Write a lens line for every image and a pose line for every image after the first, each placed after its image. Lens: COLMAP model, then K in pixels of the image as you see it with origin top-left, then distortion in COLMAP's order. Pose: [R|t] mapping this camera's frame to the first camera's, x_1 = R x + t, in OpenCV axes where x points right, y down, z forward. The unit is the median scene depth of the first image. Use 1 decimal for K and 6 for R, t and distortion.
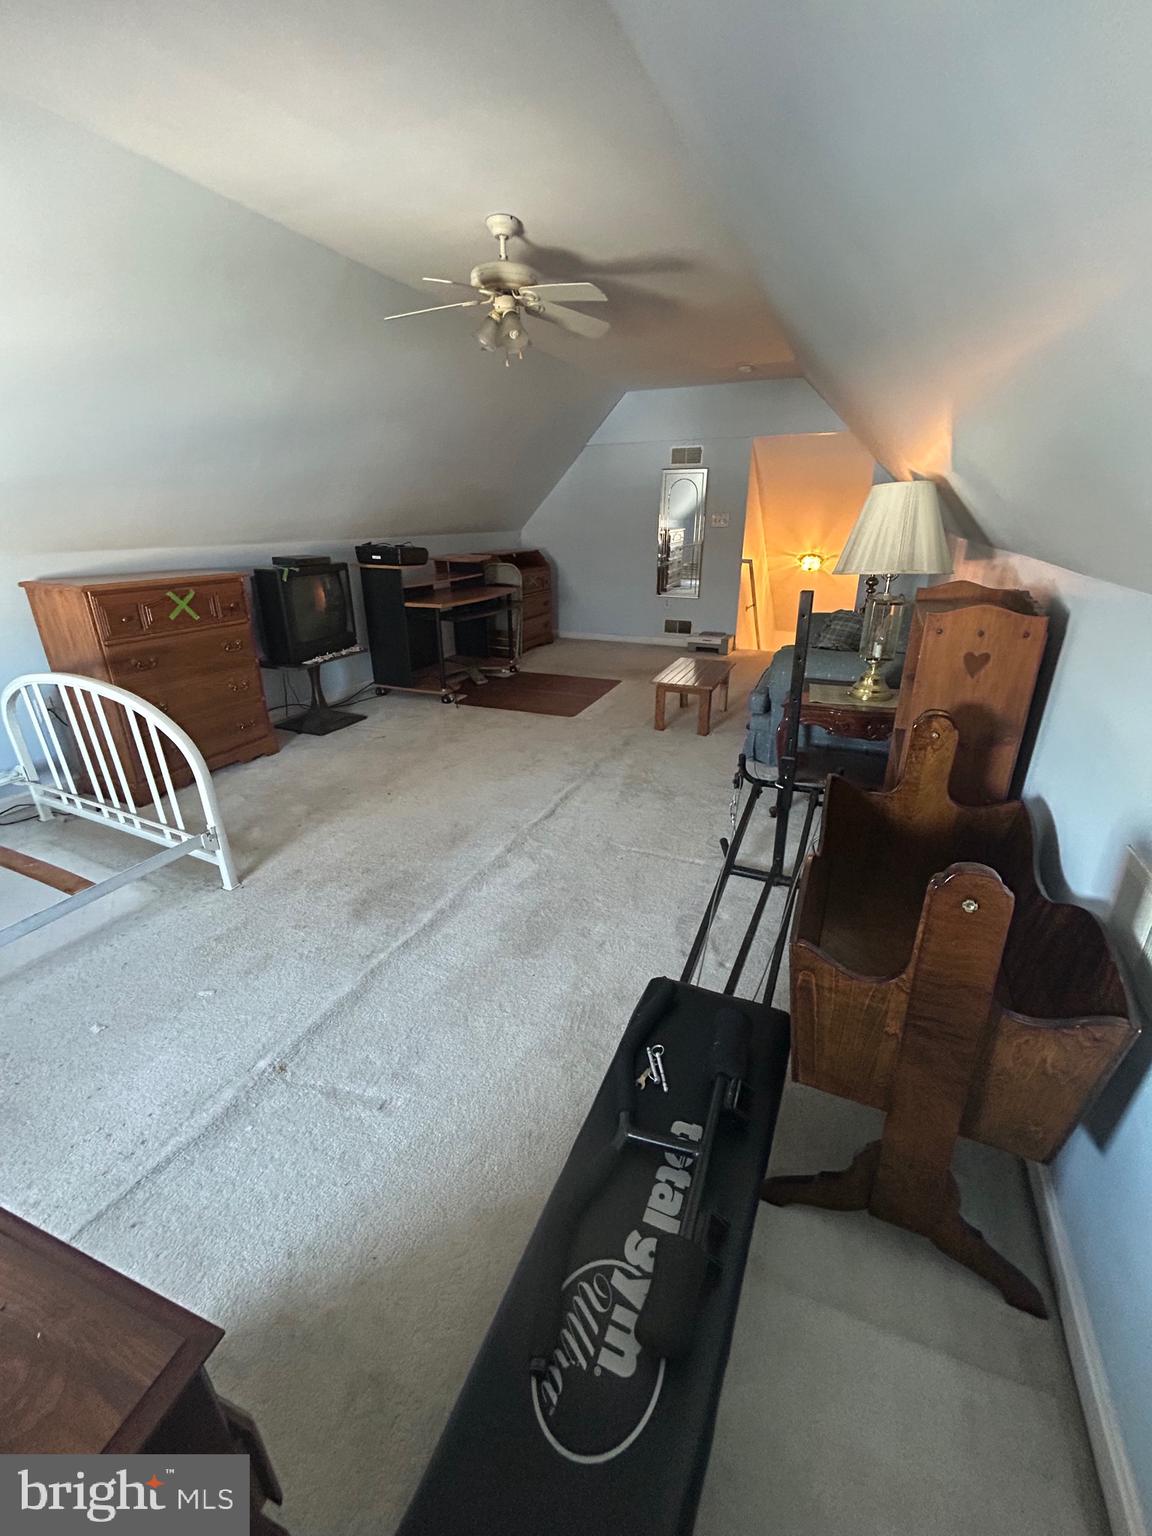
lens RADIAL K [[627.6, 0, 573.2], [0, 627.6, 761.5], [0, 0, 1]] dist [0.000551, 0.000787]
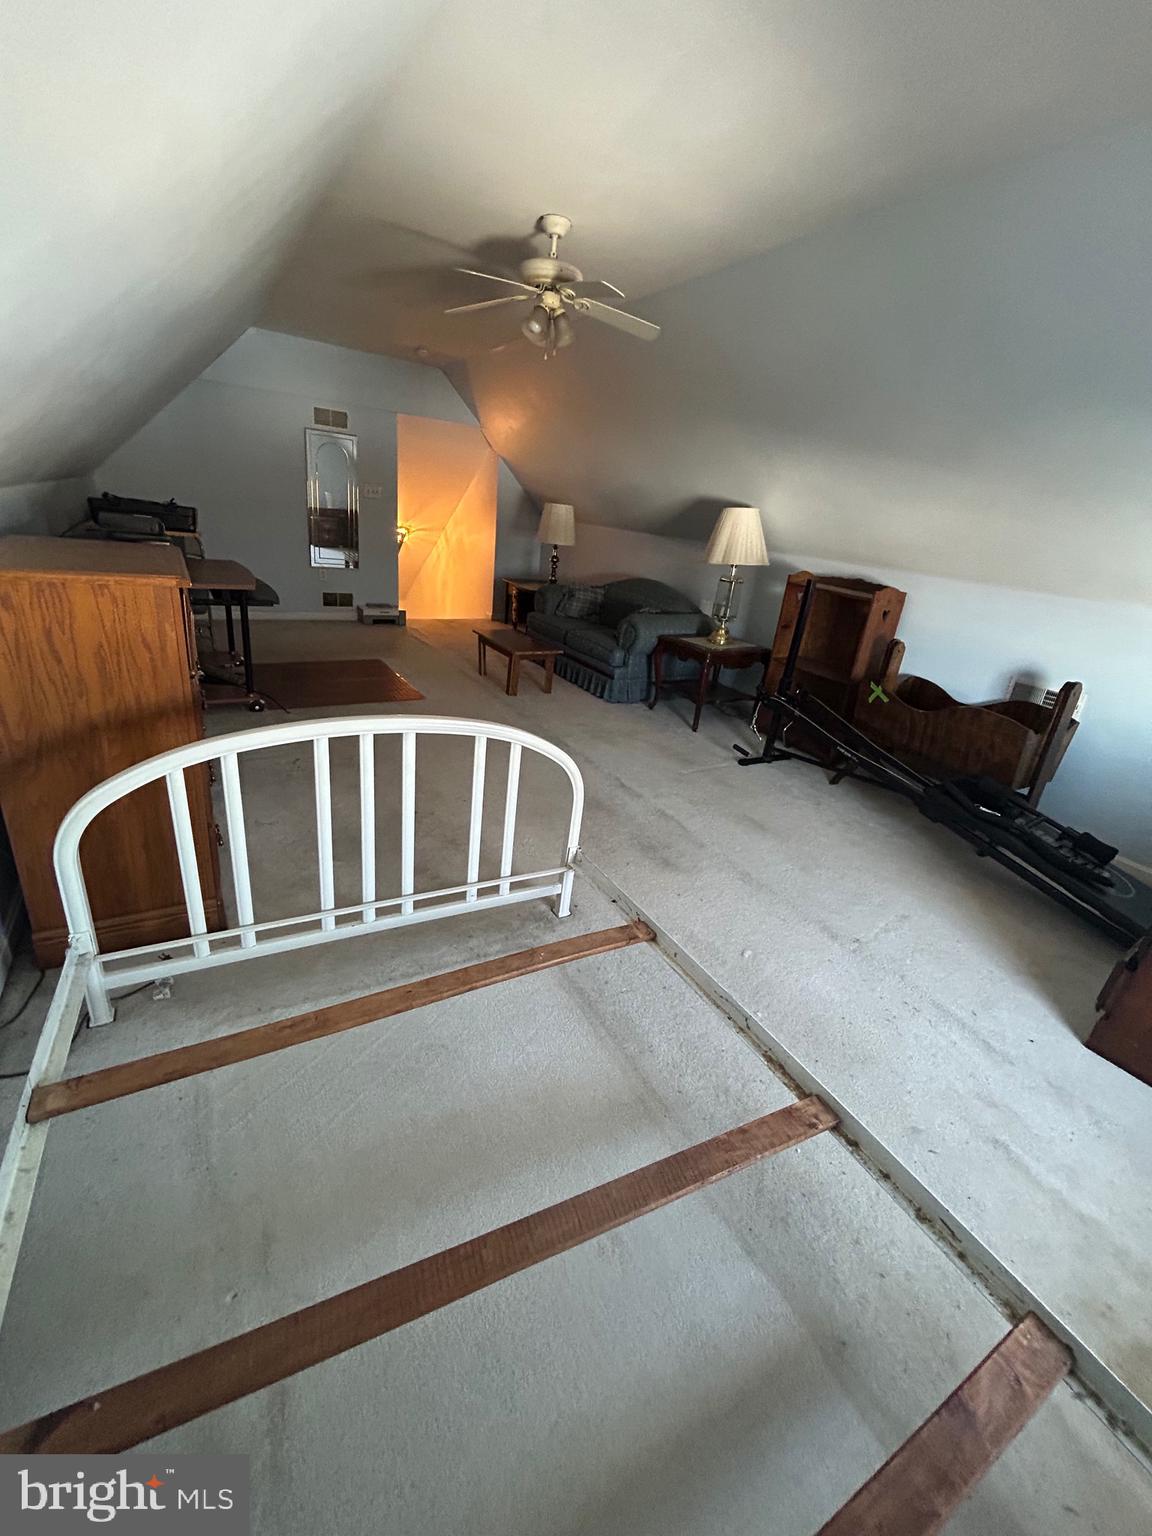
lens RADIAL K [[627.6, 0, 573.2], [0, 627.6, 761.5], [0, 0, 1]] dist [0.000551, 0.000787]
pose [[0.565579, -0.245598, 0.787275, -0.582349], [0.196818, 0.967239, 0.160346, -0.078025], [-0.800864, 0.064262, 0.595388, 0.212672]]
